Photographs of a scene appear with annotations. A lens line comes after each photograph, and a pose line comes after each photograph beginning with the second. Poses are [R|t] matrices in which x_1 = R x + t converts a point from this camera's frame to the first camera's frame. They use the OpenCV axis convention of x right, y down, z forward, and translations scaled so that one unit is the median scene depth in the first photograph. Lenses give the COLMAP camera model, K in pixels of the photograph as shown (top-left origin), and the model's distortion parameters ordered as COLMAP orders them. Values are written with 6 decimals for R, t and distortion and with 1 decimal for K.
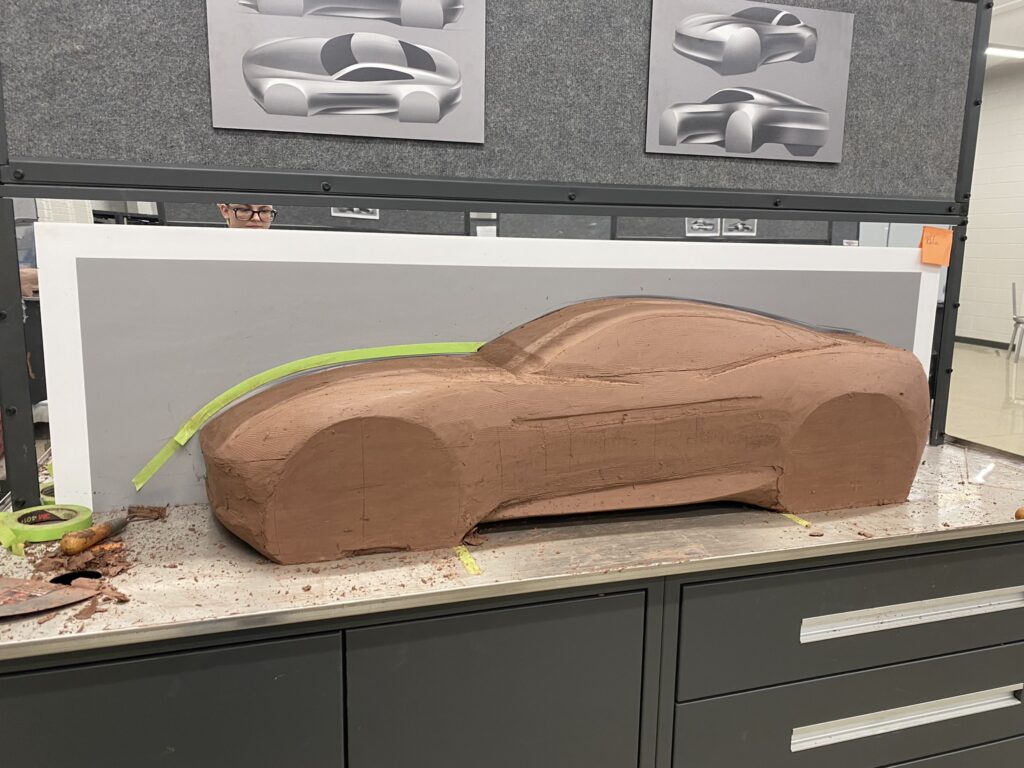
lens RADIAL K [[796.7, 0, 525.7], [0, 796.7, 376.2], [0, 0, 1]] dist [0.014380, -0.009798]
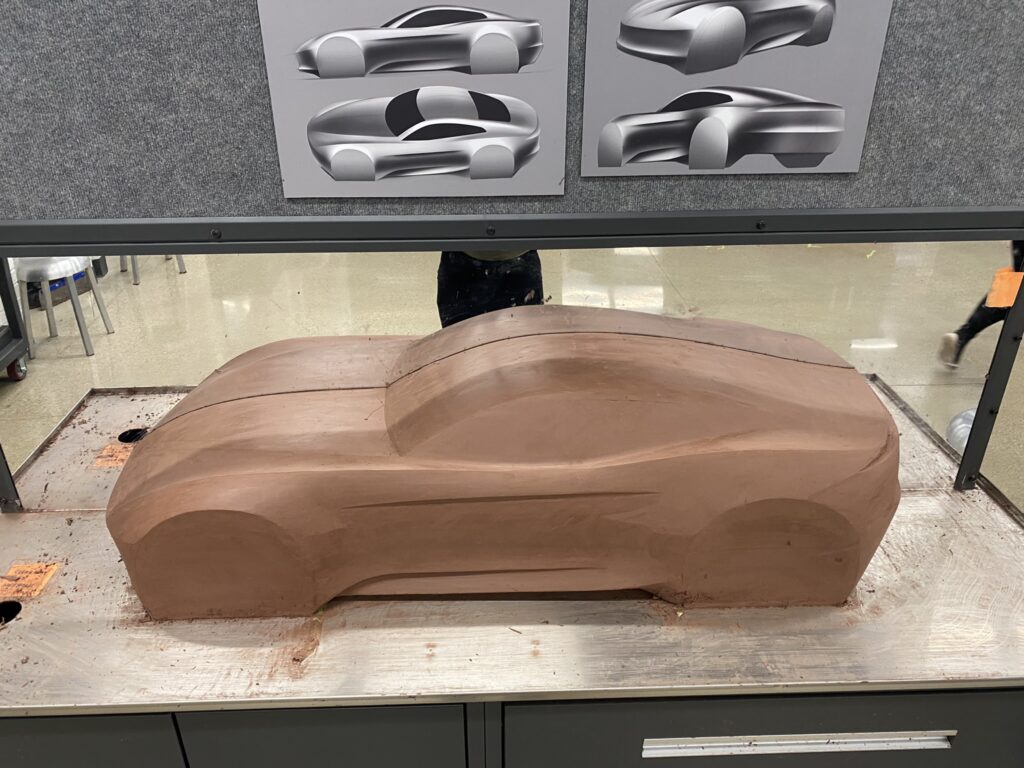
lens RADIAL K [[796.7, 0, 500.6], [0, 796.7, 393.7], [0, 0, 1]] dist [0.014380, -0.009798]
pose [[0.959061, 0.109502, -0.261172, 0.311143], [-0.024653, 0.951002, 0.308199, -0.316662], [0.282123, -0.289144, 0.914769, 0.137693]]
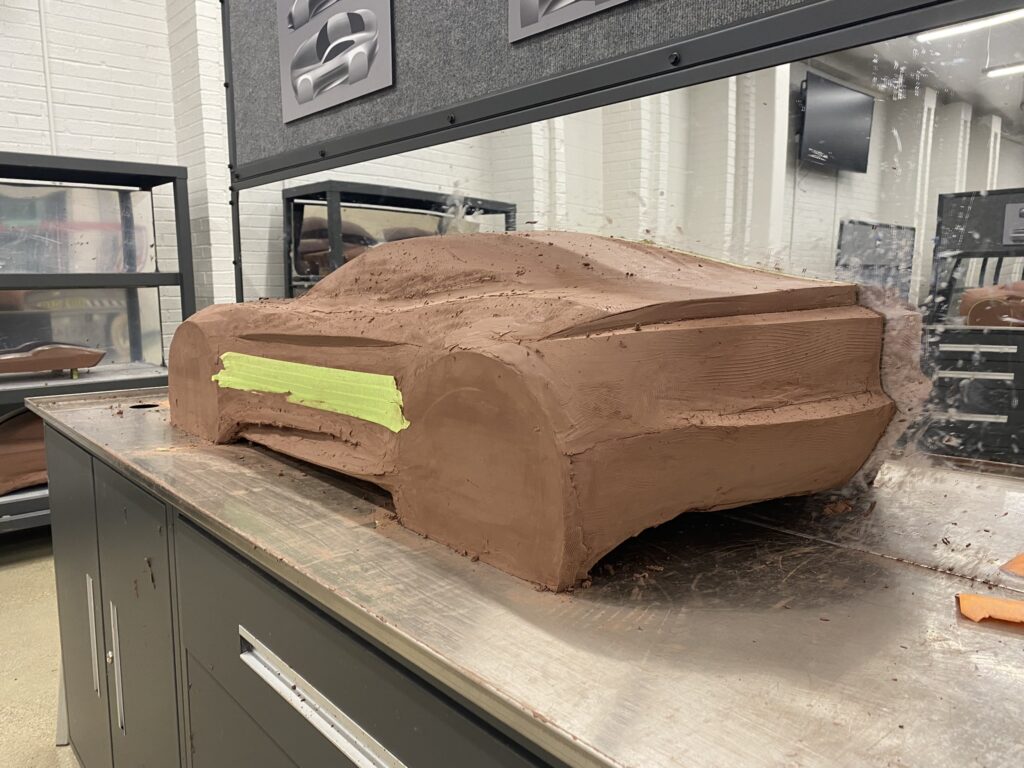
lens RADIAL K [[796.7, 0, 497.3], [0, 796.7, 384.2], [0, 0, 1]] dist [0.014380, -0.009798]
pose [[0.360323, 0.102784, -0.927148, 0.887977], [-0.139662, 0.988652, 0.055324, 0.004476], [0.922313, 0.109553, 0.370589, 0.731771]]
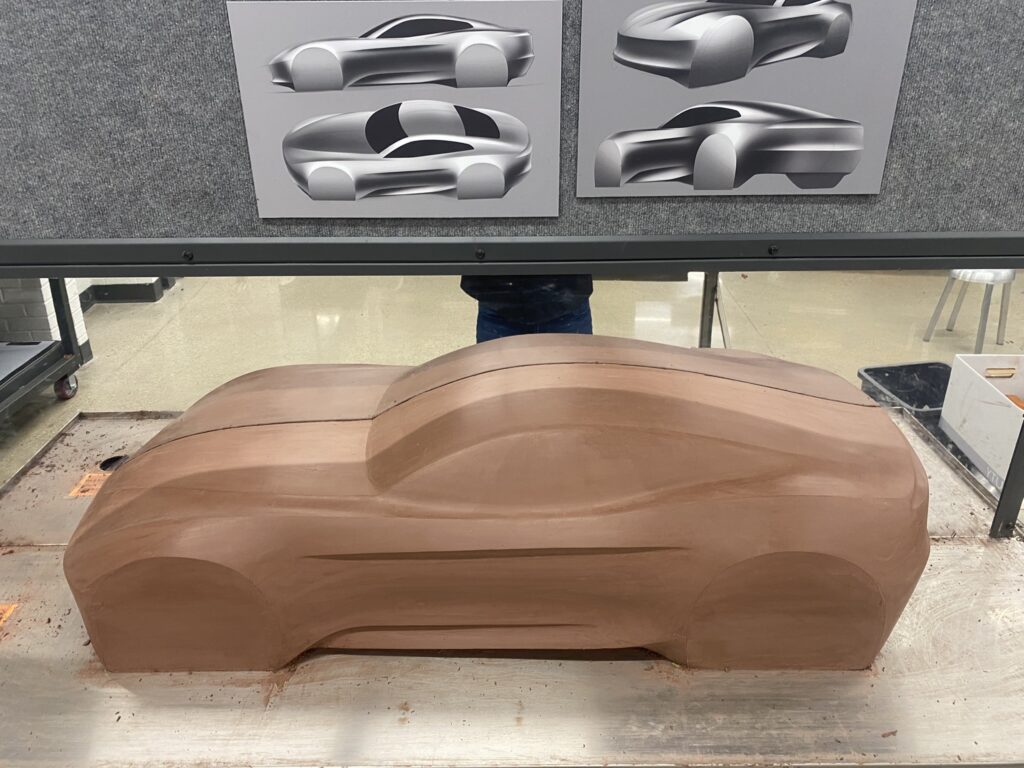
lens RADIAL K [[796.7, 0, 512.6], [0, 796.7, 382.5], [0, 0, 1]] dist [0.014380, -0.009798]
pose [[0.950081, 0.111436, -0.291424, 0.335436], [-0.028073, 0.960786, 0.275865, -0.316417], [0.310737, -0.253913, 0.915953, 0.216370]]
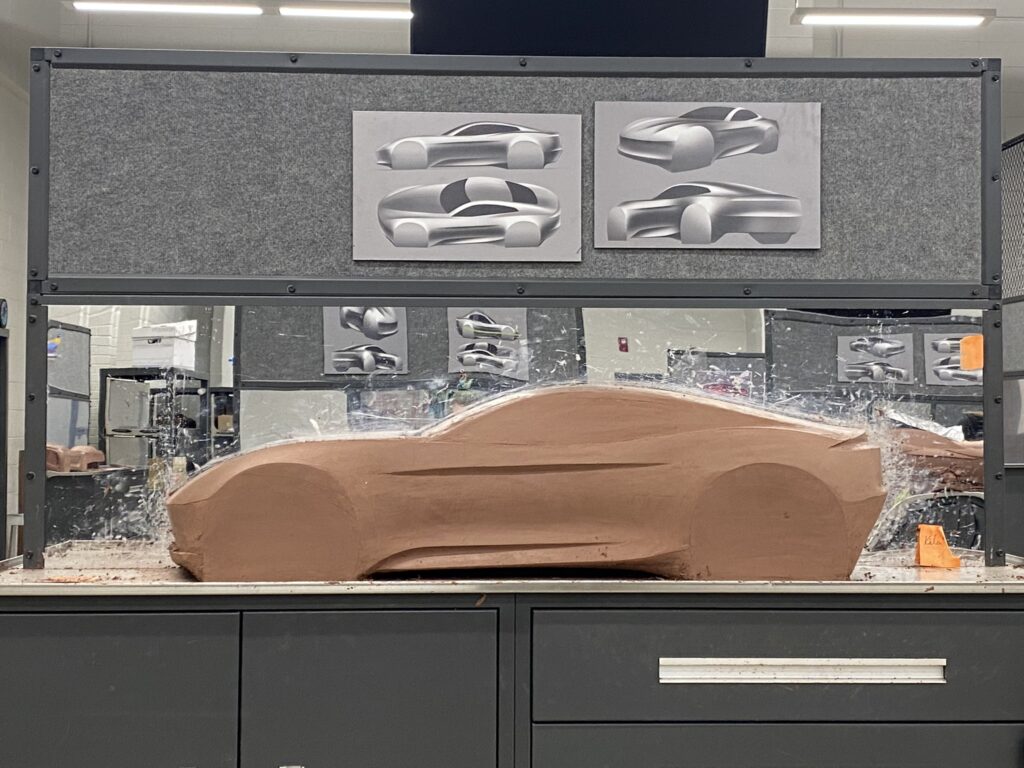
lens RADIAL K [[1603.1, 0, 529.1], [0, 1603.1, 346.3], [0, 0, 1]] dist [0.114497, 0.000000]
pose [[0.963270, -0.027504, -0.267124, 0.615958], [-0.030235, 0.977307, -0.209657, 0.282070], [0.266828, 0.210032, 0.940579, -0.948808]]
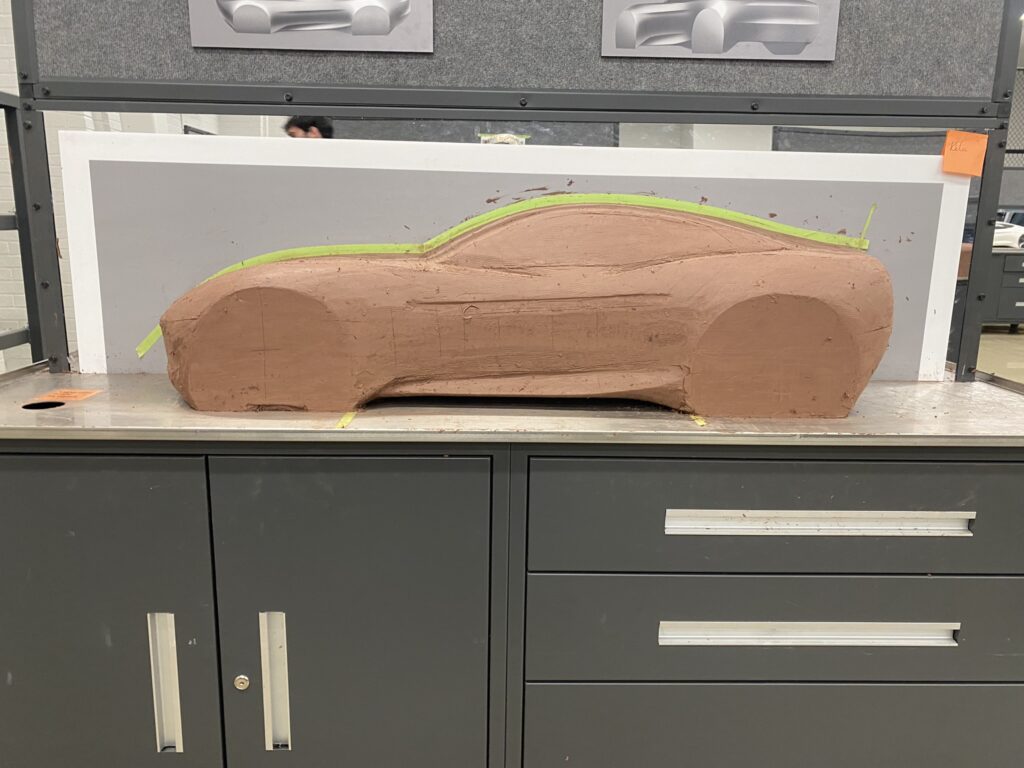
lens RADIAL K [[796.7, 0, 516.8], [0, 796.7, 385.5], [0, 0, 1]] dist [0.014380, -0.009798]
pose [[0.958051, 0.056453, -0.280982, 0.349821], [-0.046560, 0.998042, 0.041764, 0.093379], [0.282790, -0.026929, 0.958804, -0.000069]]
